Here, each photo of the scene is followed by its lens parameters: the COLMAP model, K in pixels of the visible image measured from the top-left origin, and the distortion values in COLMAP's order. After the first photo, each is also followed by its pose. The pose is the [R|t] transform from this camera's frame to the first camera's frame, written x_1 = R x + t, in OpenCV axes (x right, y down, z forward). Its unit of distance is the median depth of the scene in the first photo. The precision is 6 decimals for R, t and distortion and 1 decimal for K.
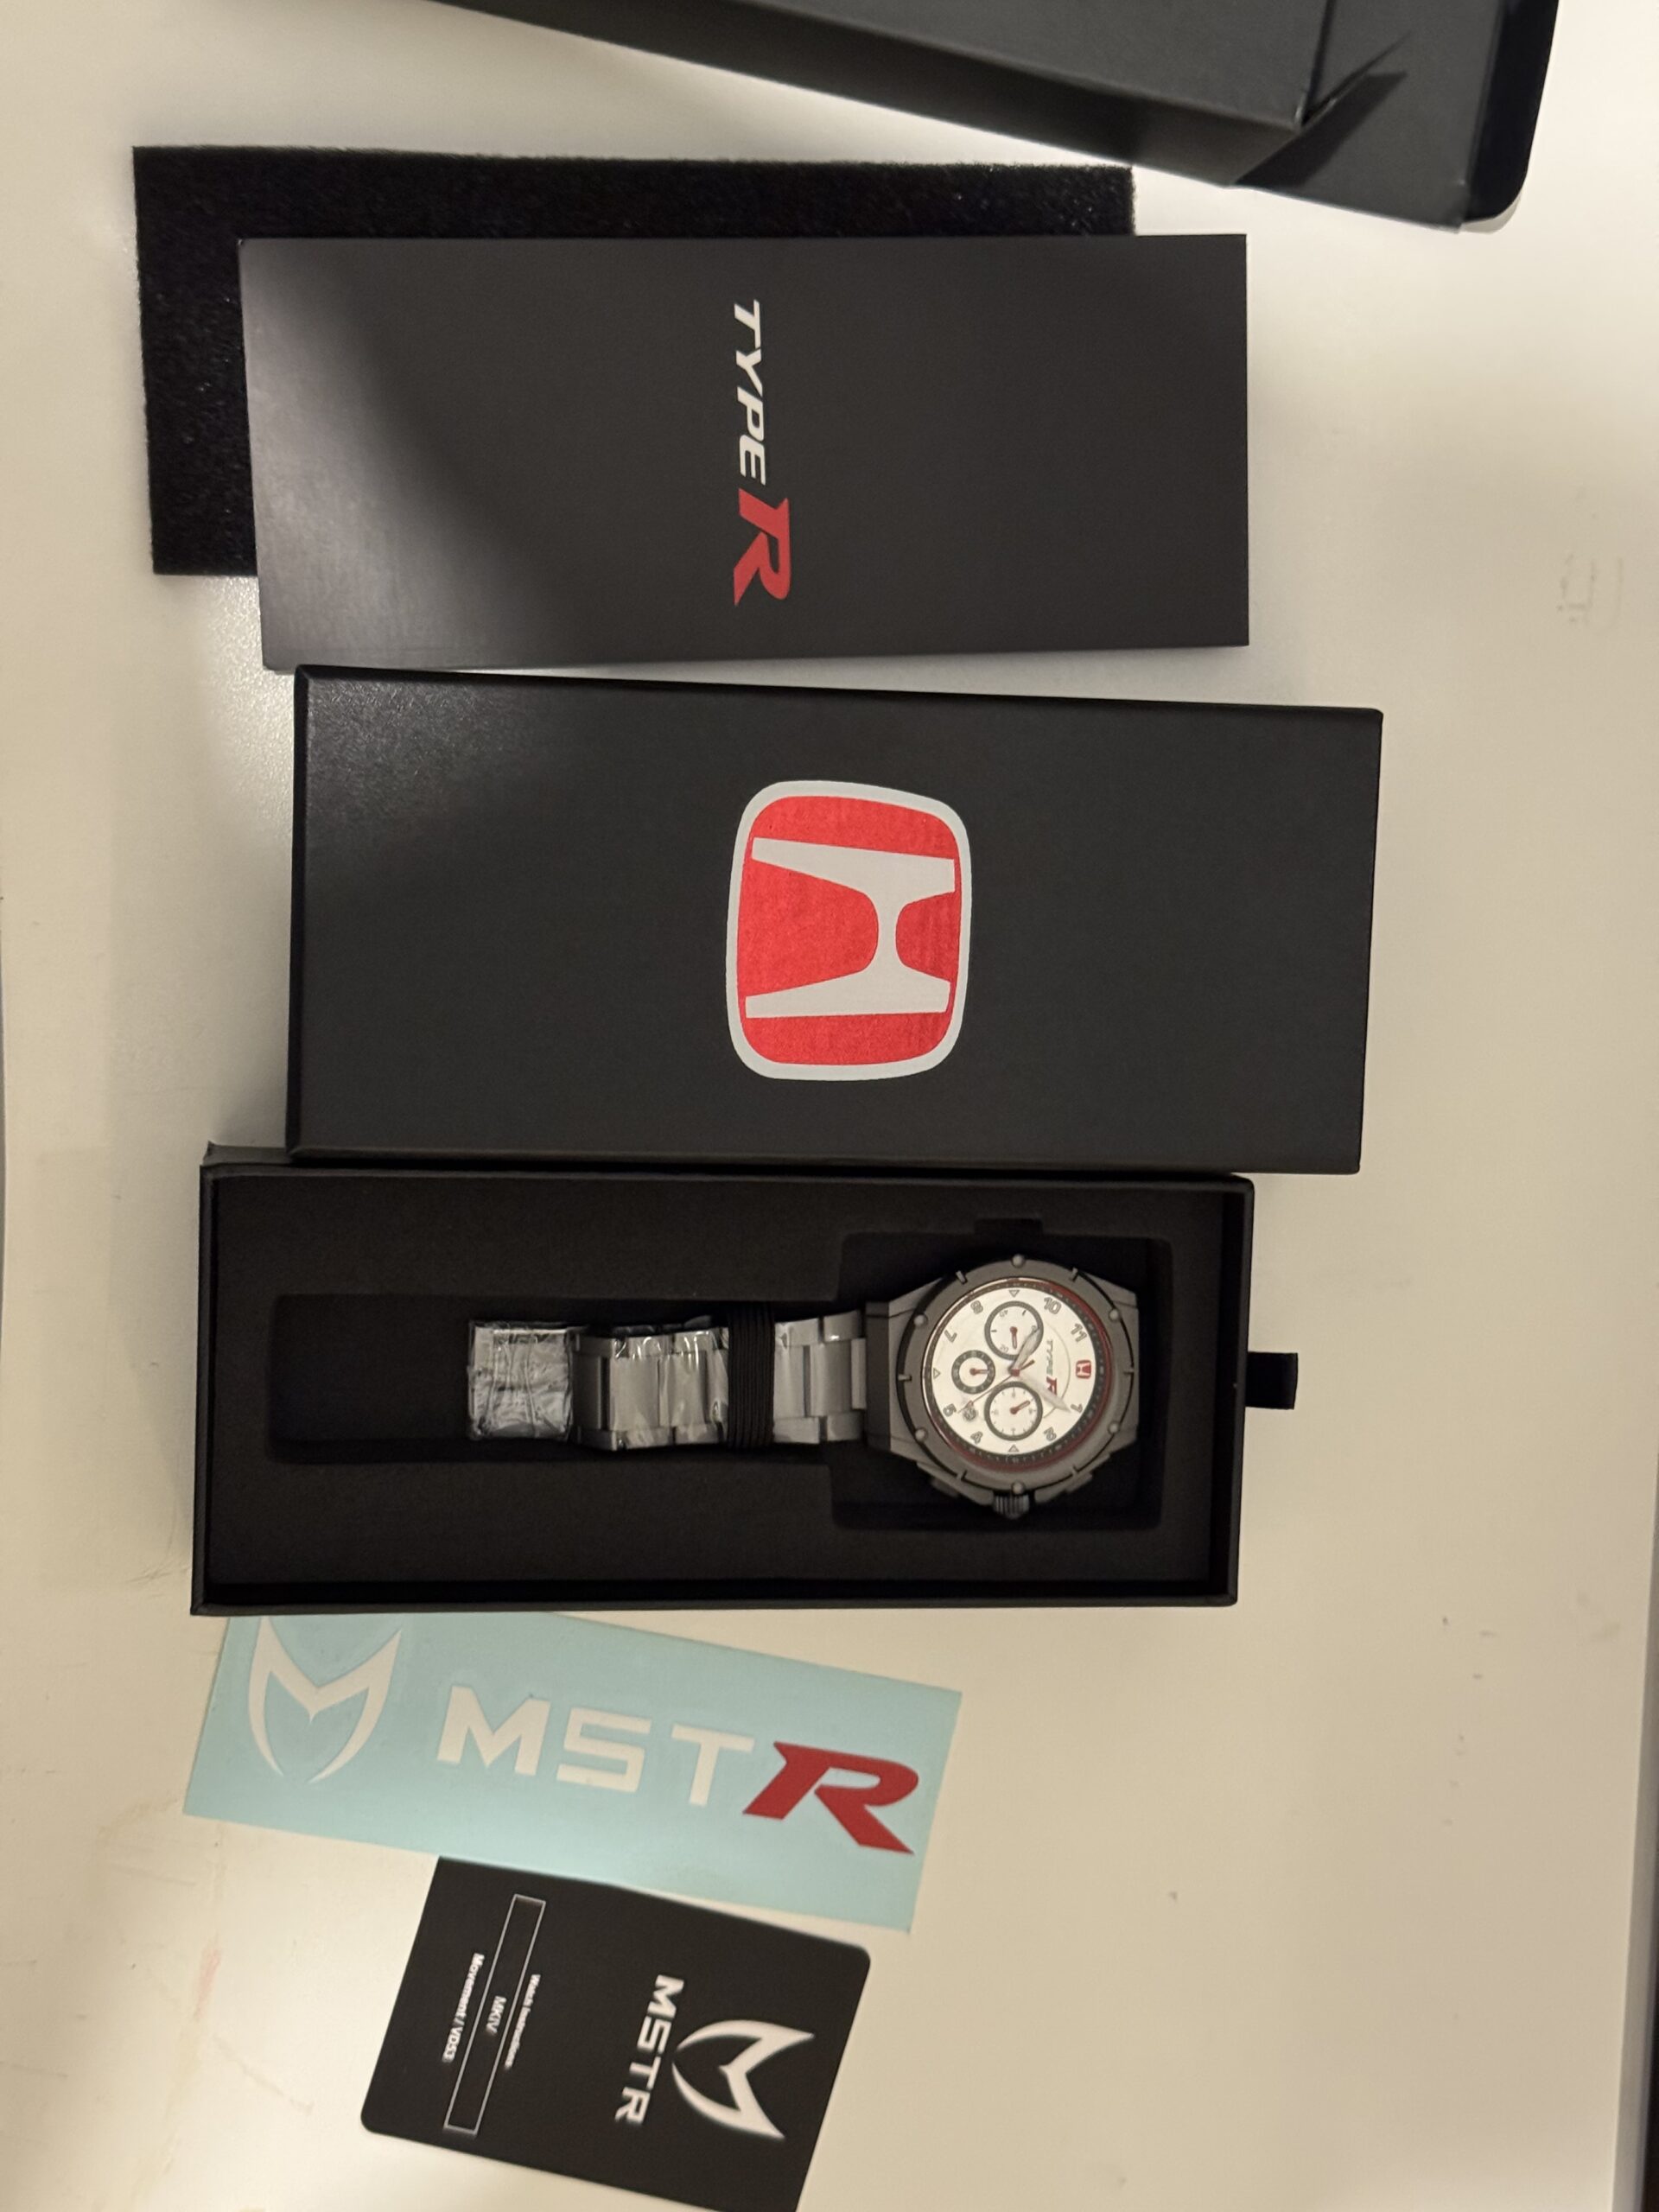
lens RADIAL K [[3088.5, 0, 836.6], [0, 3088.5, 1101.9], [0, 0, 1]] dist [-0.015881, 0.000000]
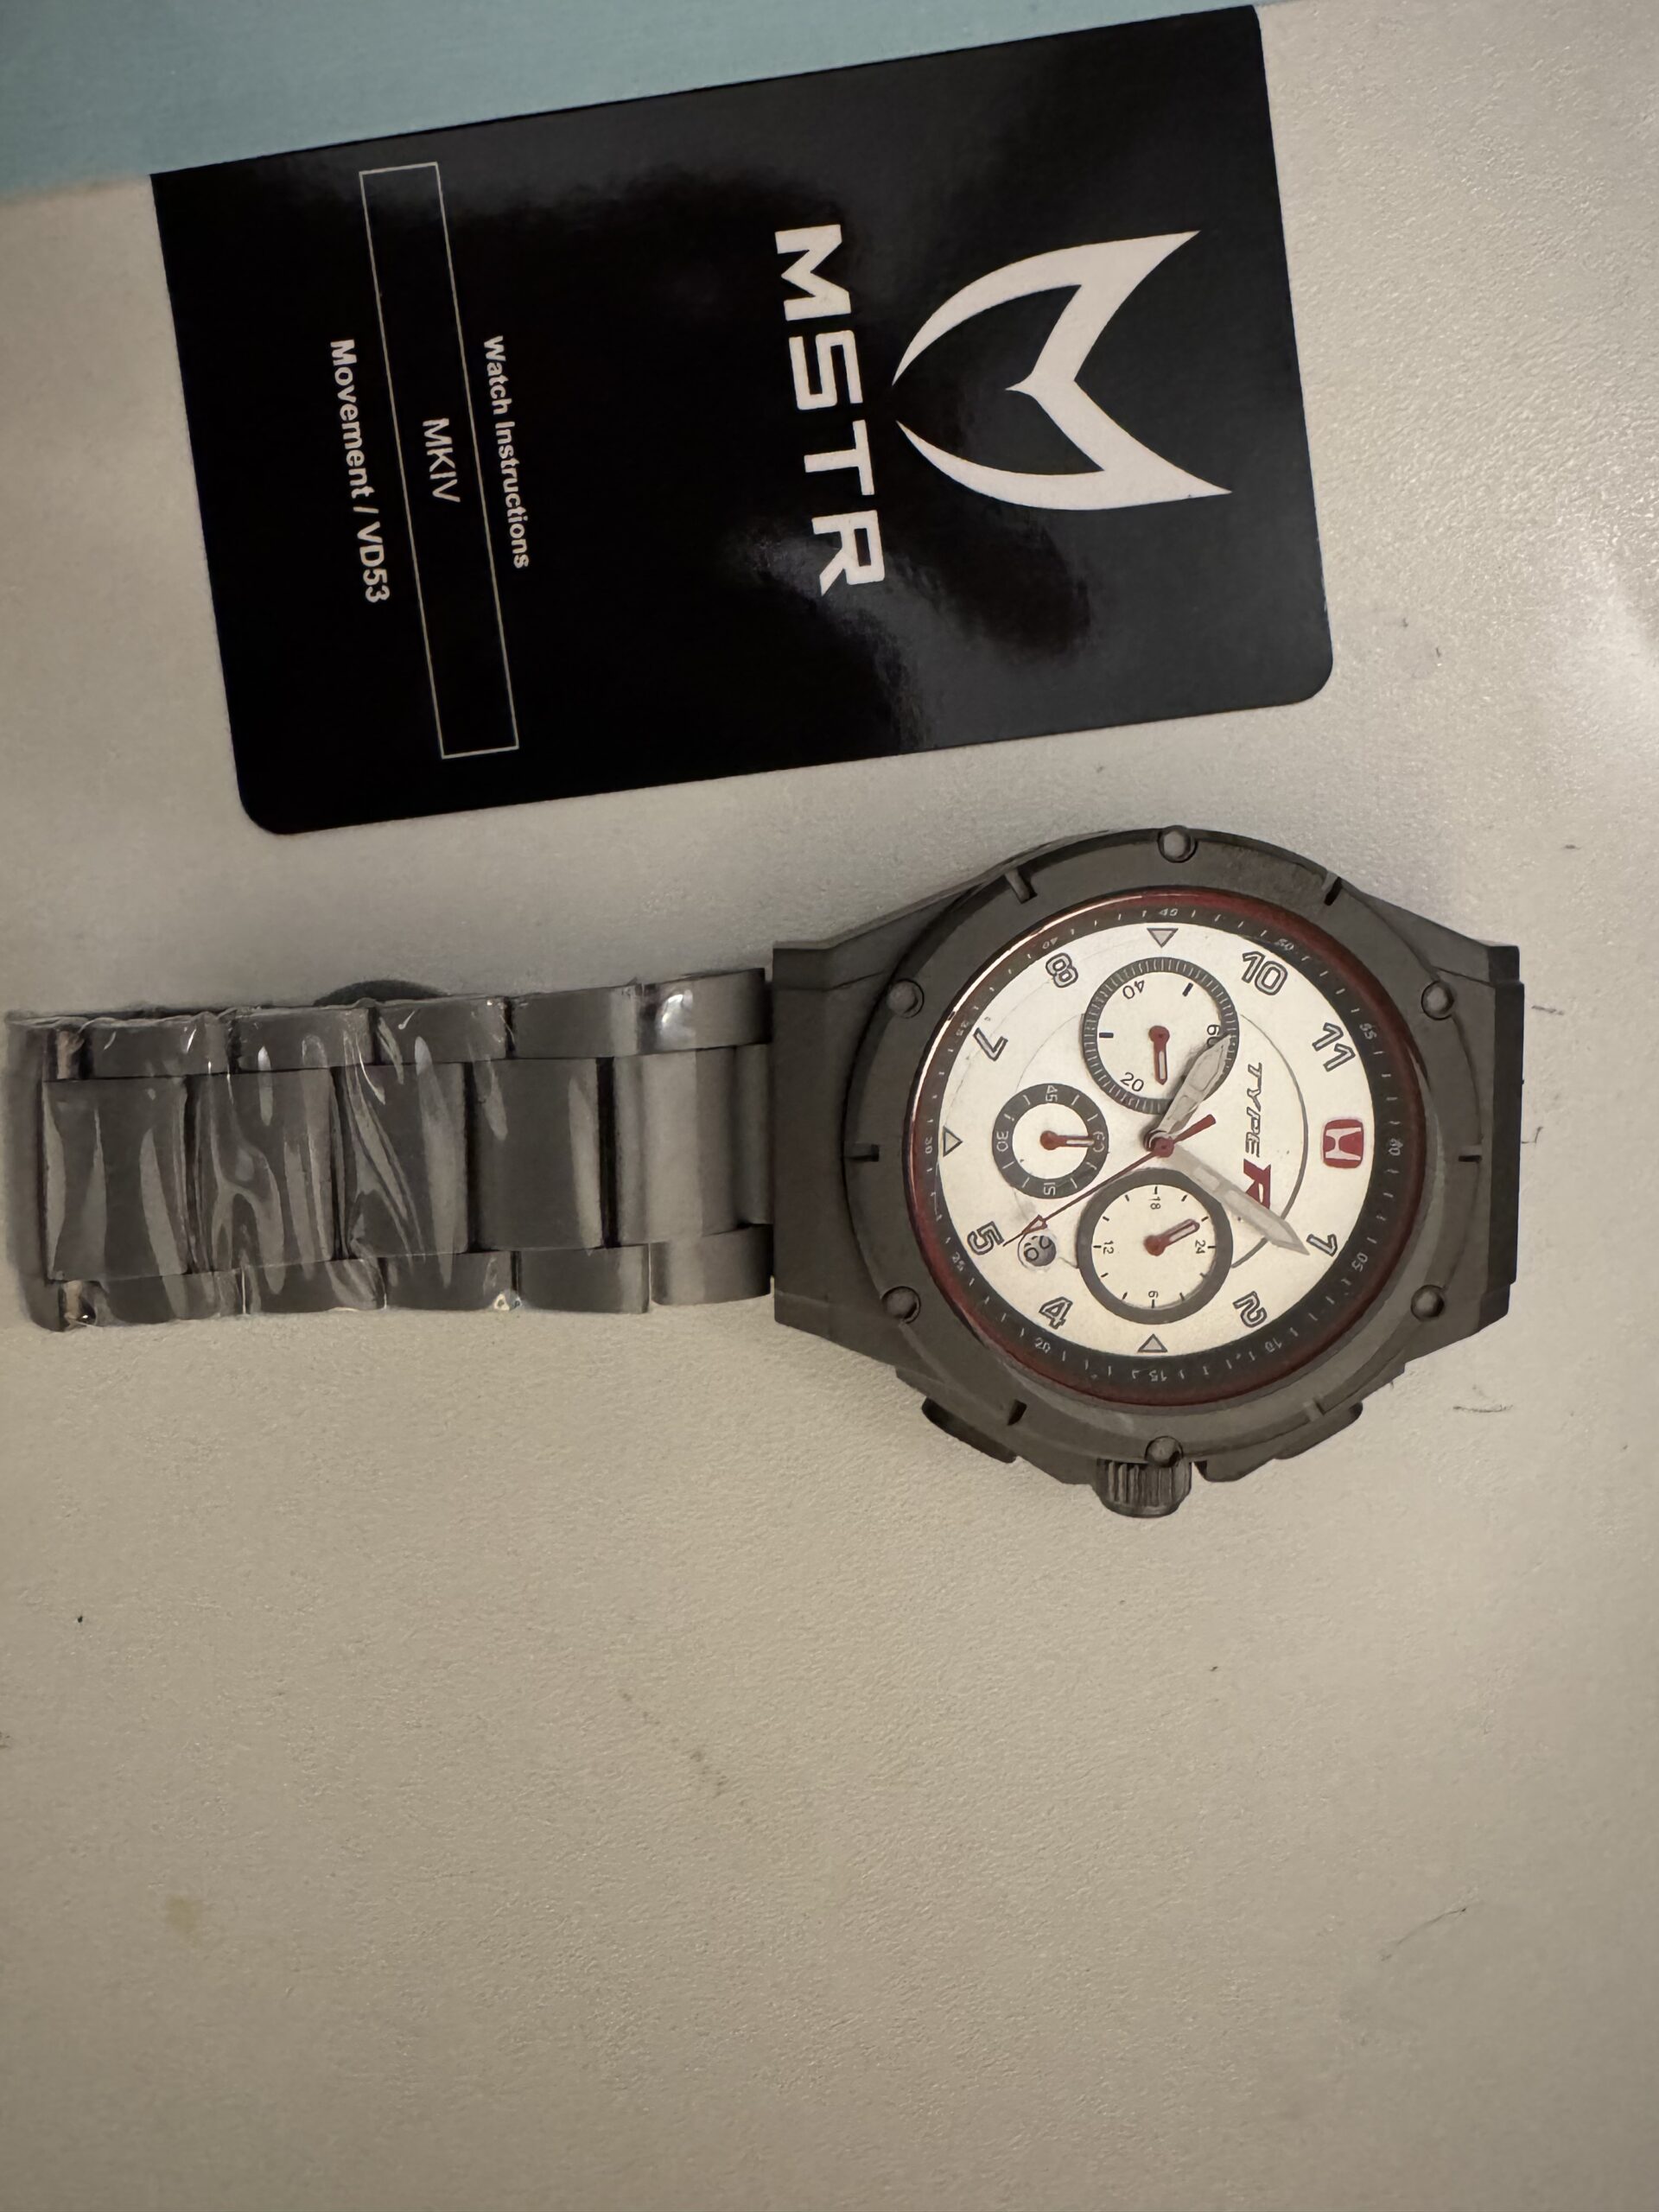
lens RADIAL K [[1537.8, 0, 857.0], [0, 1537.8, 1043.3], [0, 0, 1]] dist [-0.001485, -0.007294]
pose [[0.989405, 0.019497, -0.143866, 0.047876], [-0.018562, 0.999797, 0.007837, 0.074343], [0.143989, -0.005083, 0.989566, 0.807747]]
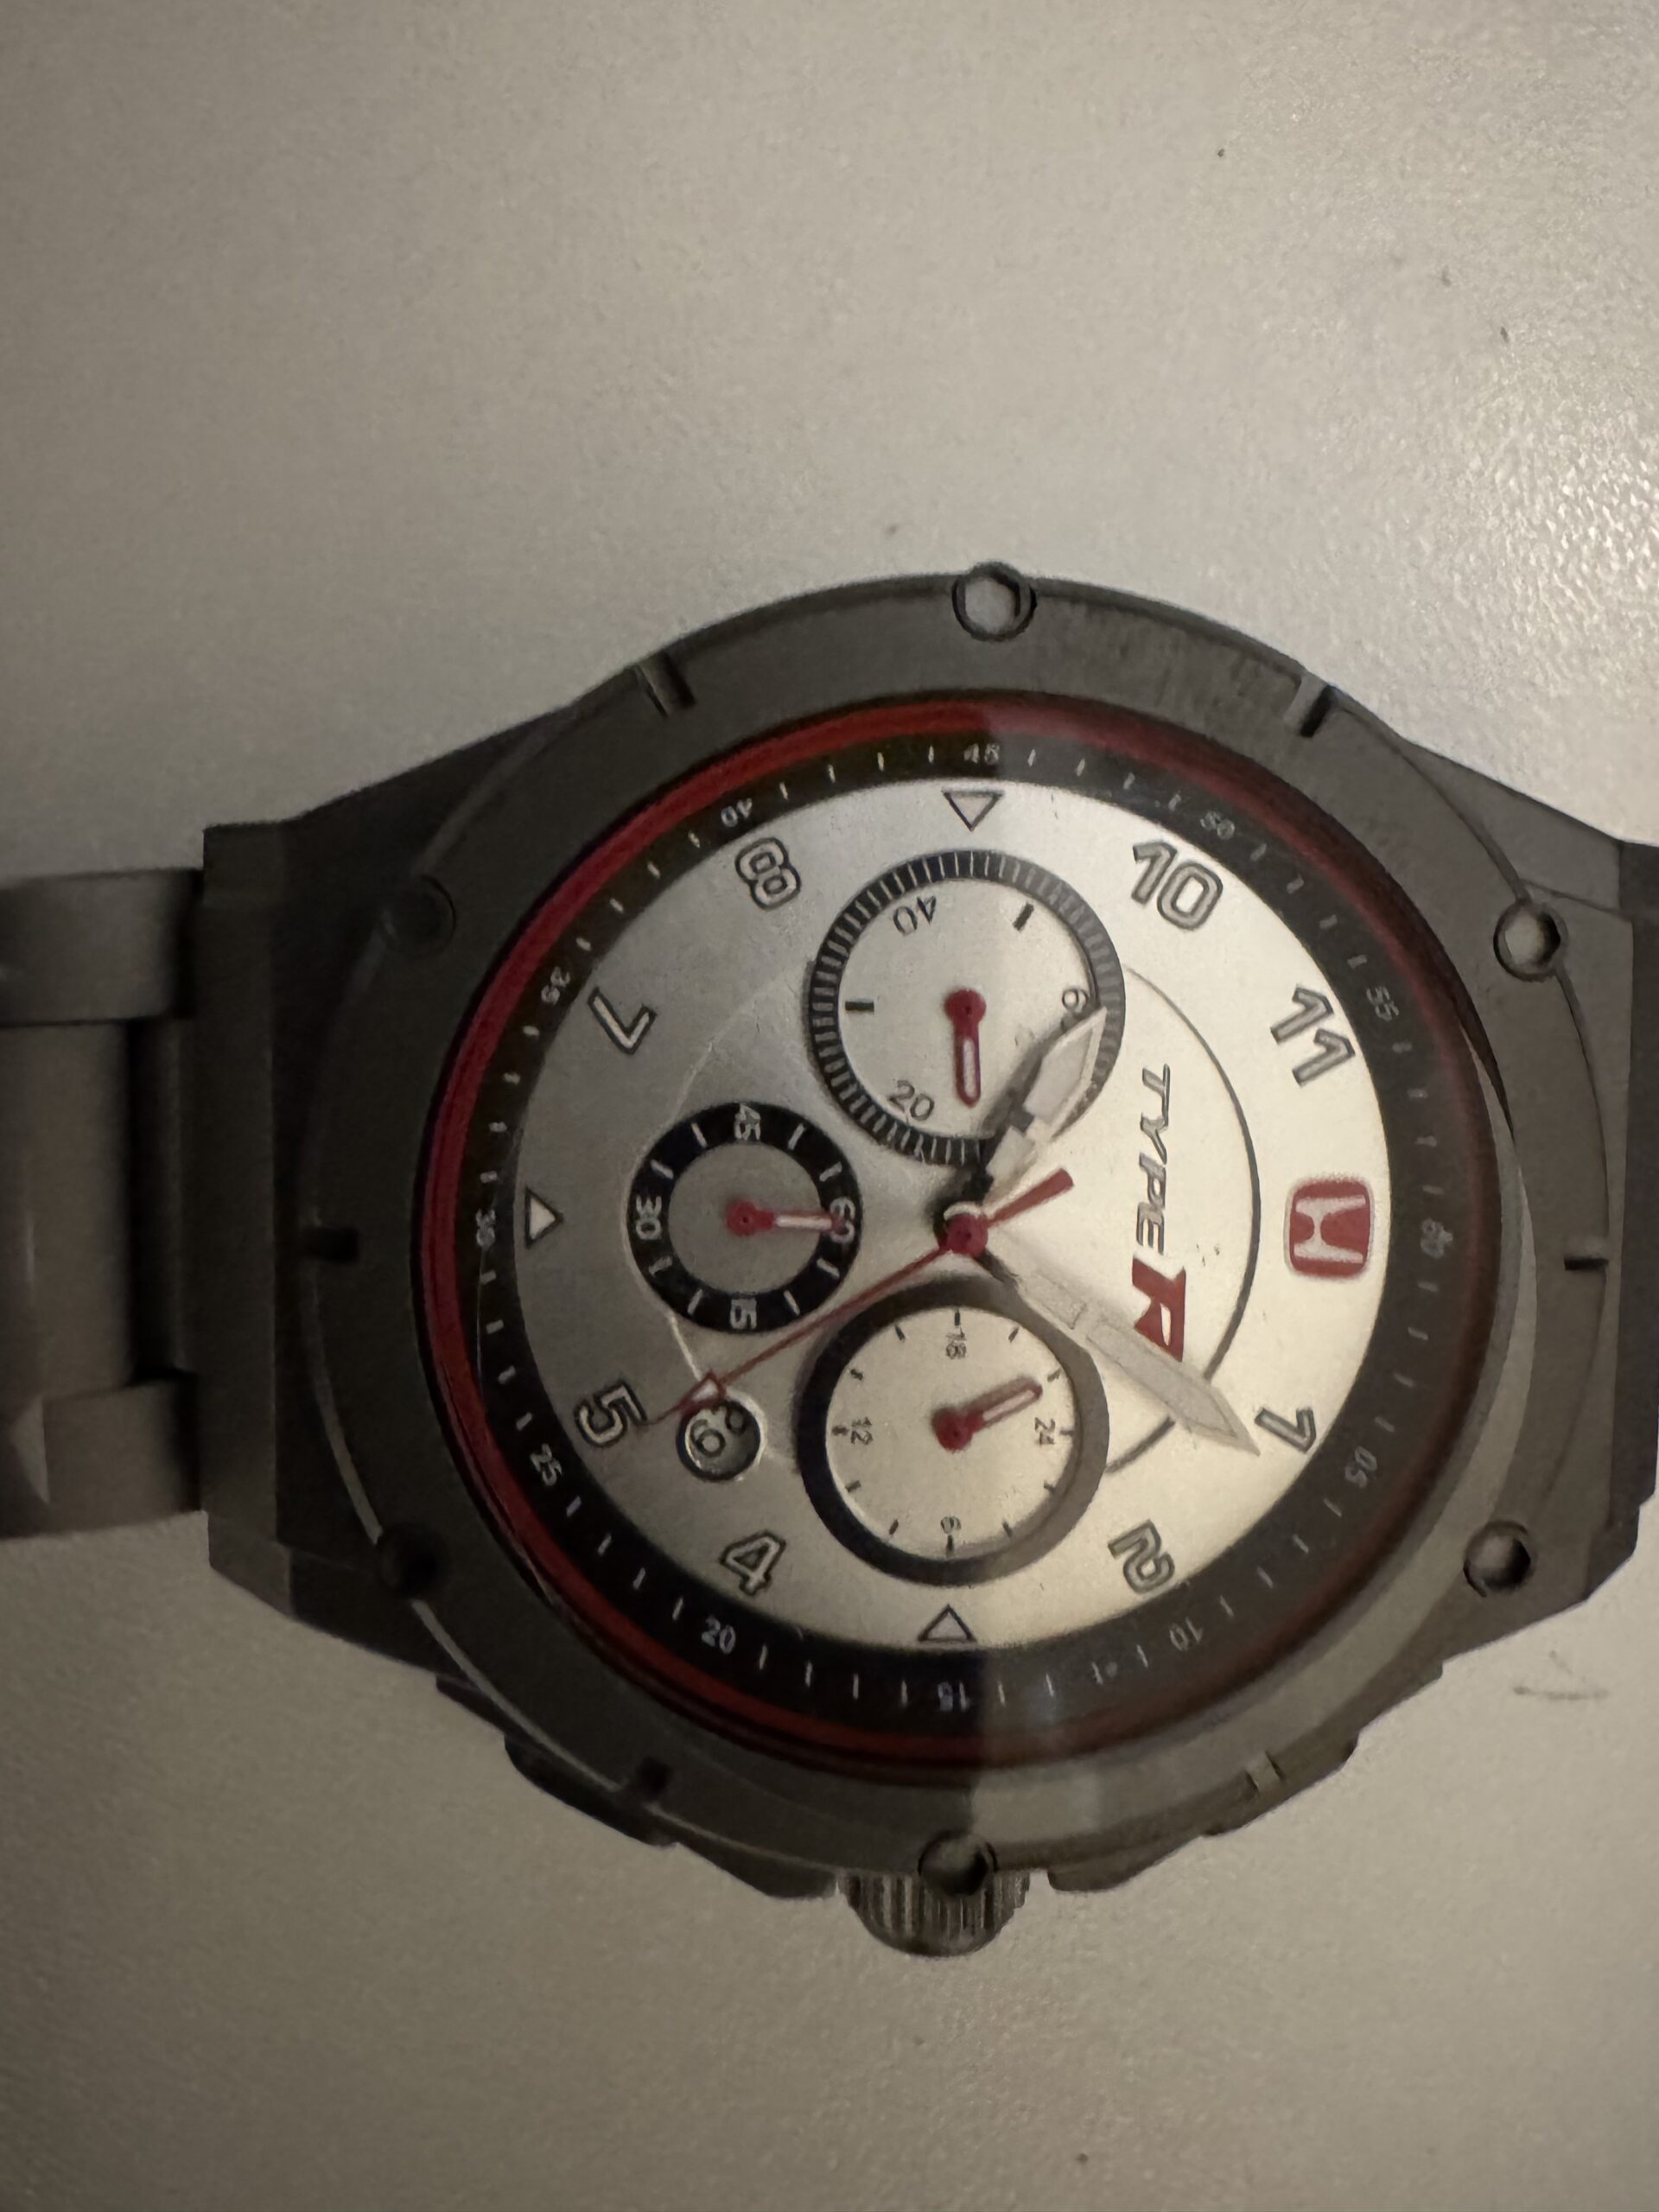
lens RADIAL K [[1537.8, 0, 861.5], [0, 1537.8, 1052.3], [0, 0, 1]] dist [-0.001485, -0.007294]
pose [[0.992820, 0.031238, -0.115465, 0.062189], [-0.031393, 0.999507, 0.000478, 0.077041], [0.115423, 0.003150, 0.993311, 0.906923]]
